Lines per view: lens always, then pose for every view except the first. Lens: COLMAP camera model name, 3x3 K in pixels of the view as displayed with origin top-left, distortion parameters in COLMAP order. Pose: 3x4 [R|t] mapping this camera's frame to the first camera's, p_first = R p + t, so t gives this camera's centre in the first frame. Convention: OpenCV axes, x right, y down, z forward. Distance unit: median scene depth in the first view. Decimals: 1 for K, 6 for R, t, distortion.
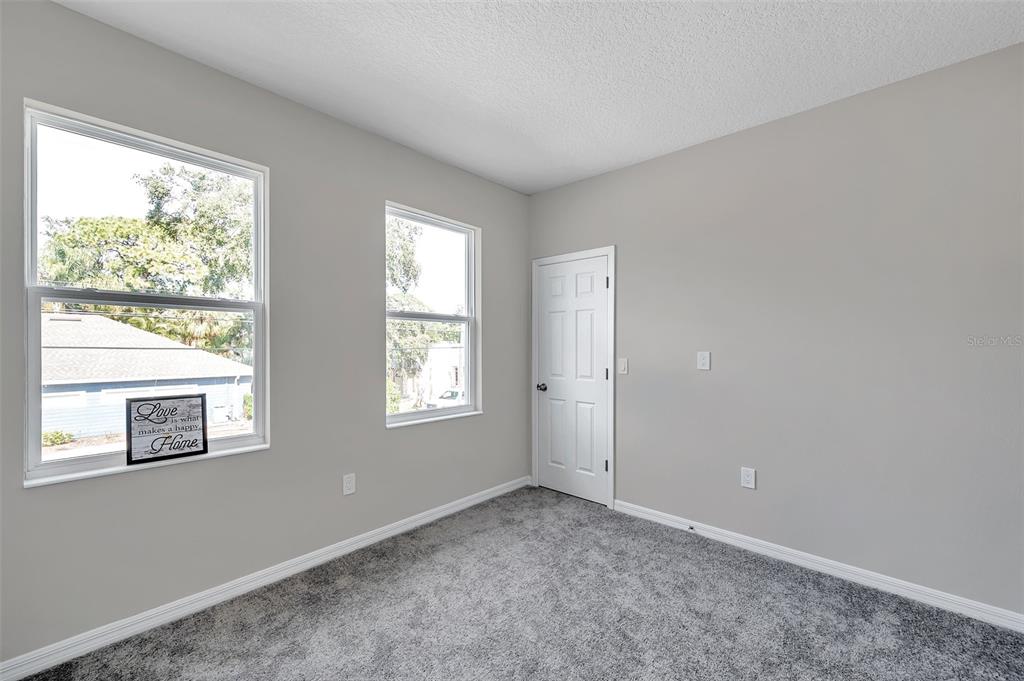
lens RADIAL K [[407.6, 0, 509.5], [0, 407.6, 344.9], [0, 0, 1]] dist [0.000464, 0.000216]
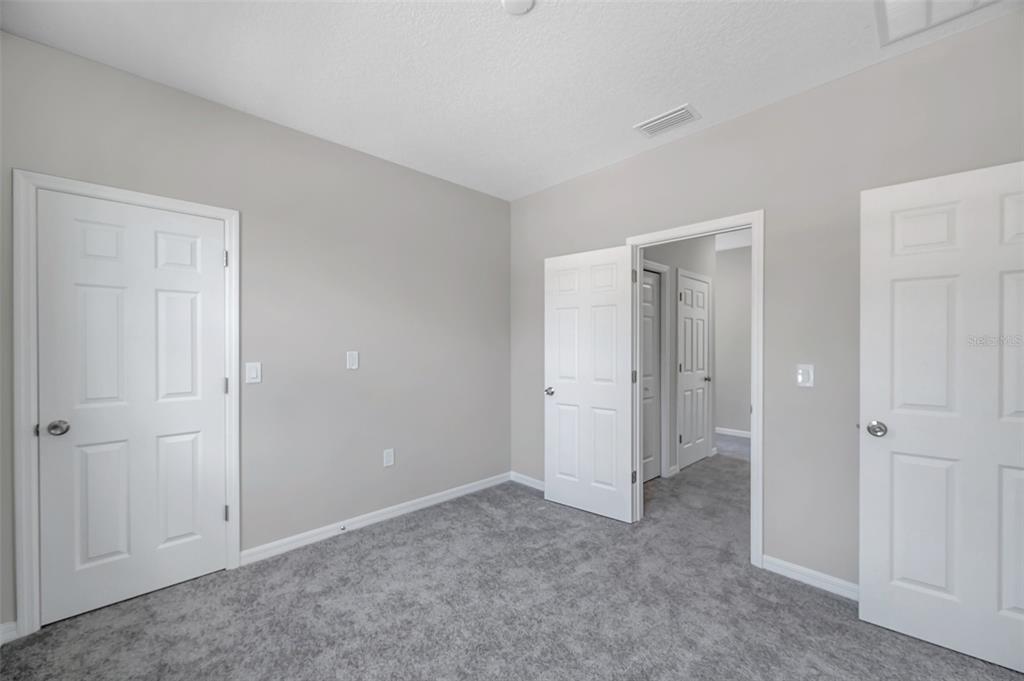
lens RADIAL K [[407.6, 0, 509.2], [0, 407.6, 344.0], [0, 0, 1]] dist [0.000464, 0.000216]
pose [[0.067889, 0.000658, 0.997693, -0.489946], [0.001380, 0.999999, -0.000754, -0.001079], [-0.997692, 0.001428, 0.067888, 0.494240]]
